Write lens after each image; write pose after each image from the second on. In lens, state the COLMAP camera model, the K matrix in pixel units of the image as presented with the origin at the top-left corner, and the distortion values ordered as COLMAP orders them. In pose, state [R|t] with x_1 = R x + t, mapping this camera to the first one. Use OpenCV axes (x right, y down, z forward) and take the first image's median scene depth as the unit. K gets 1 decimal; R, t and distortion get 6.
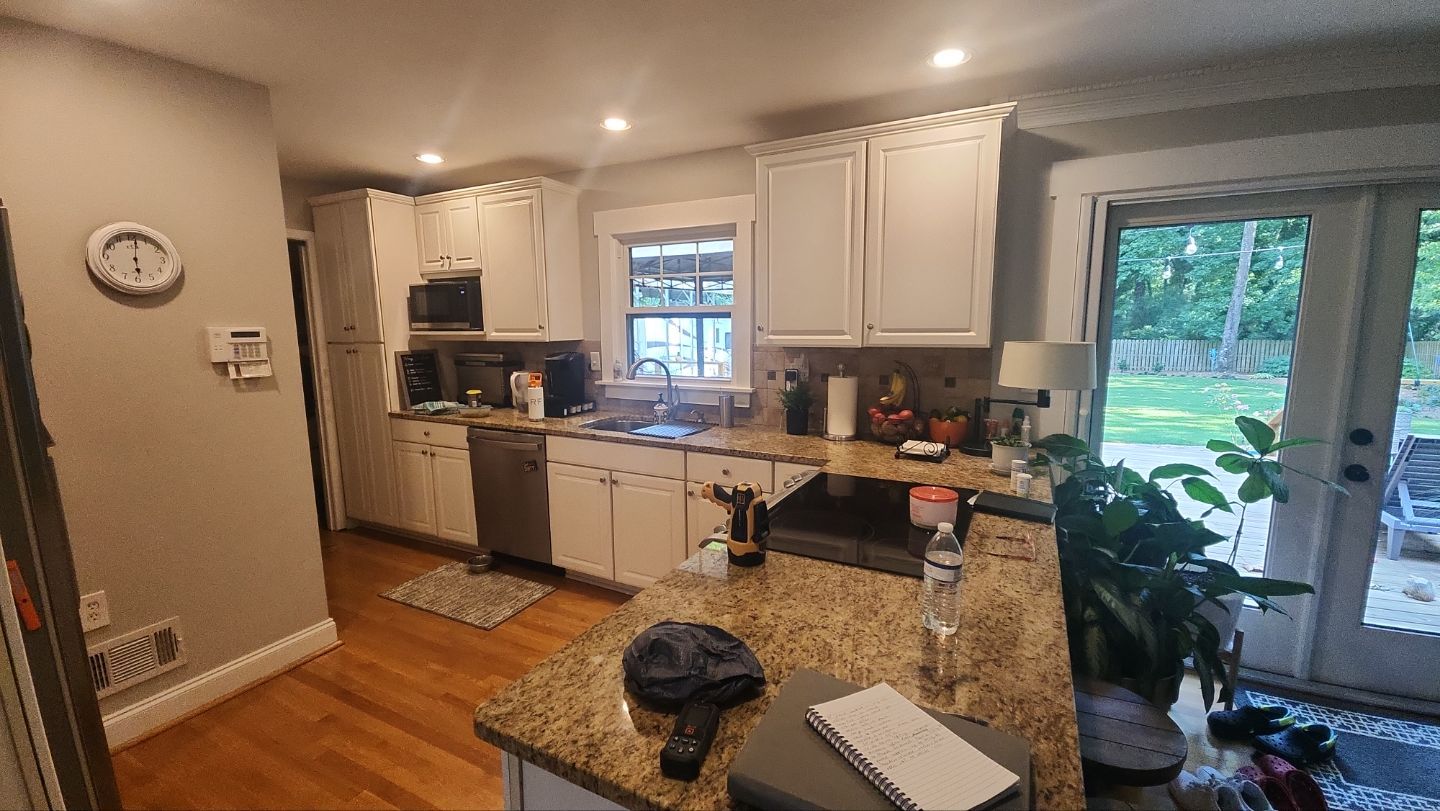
lens RADIAL K [[586.5, 0, 719.6], [0, 586.5, 408.9], [0, 0, 1]] dist [0.002506, -0.000451]
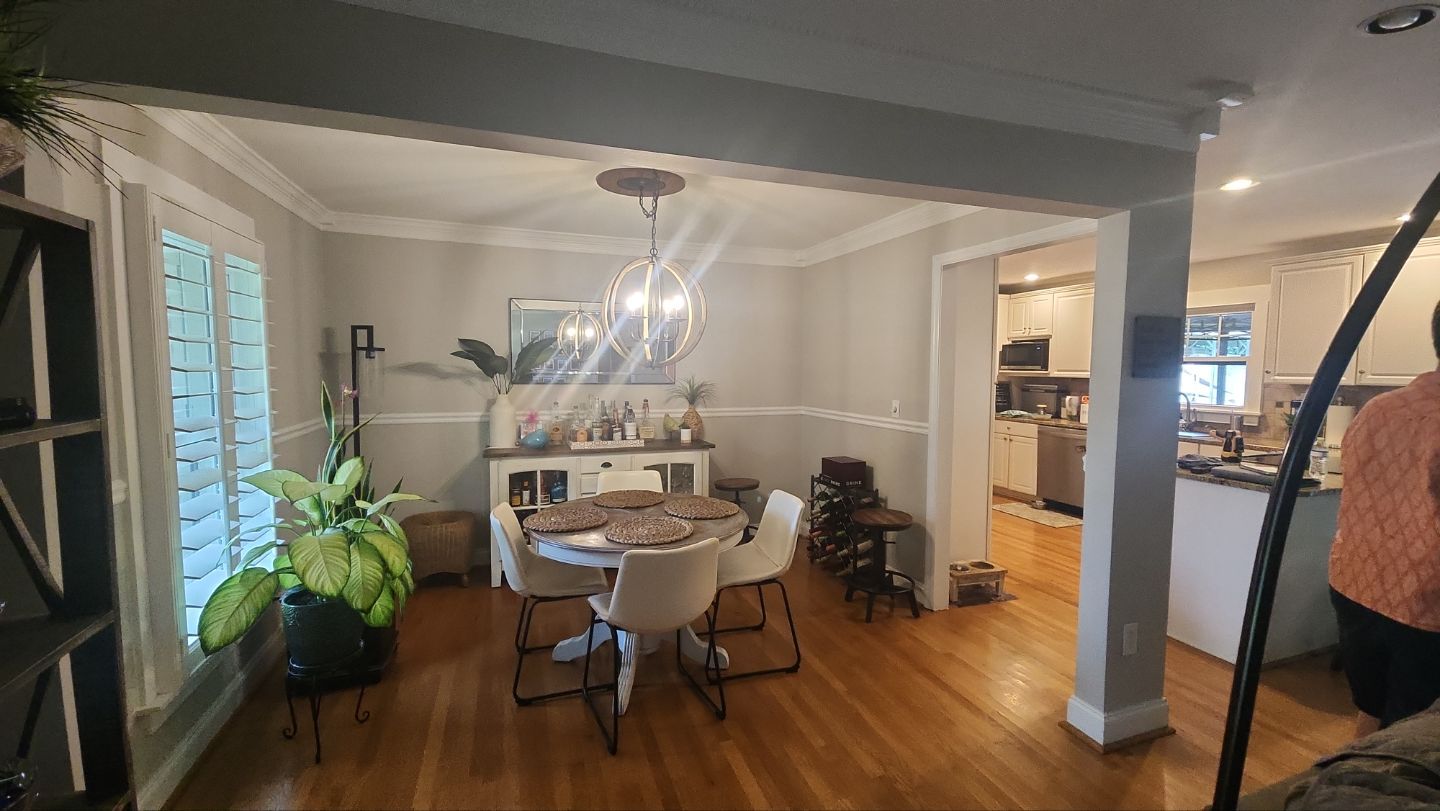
lens RADIAL K [[586.5, 0, 714.5], [0, 586.5, 405.7], [0, 0, 1]] dist [0.002506, -0.000451]
pose [[0.731138, 0.061507, -0.679452, 0.050844], [-0.116144, 0.992611, -0.035124, 0.150226], [0.672271, 0.104595, 0.732879, -0.954292]]
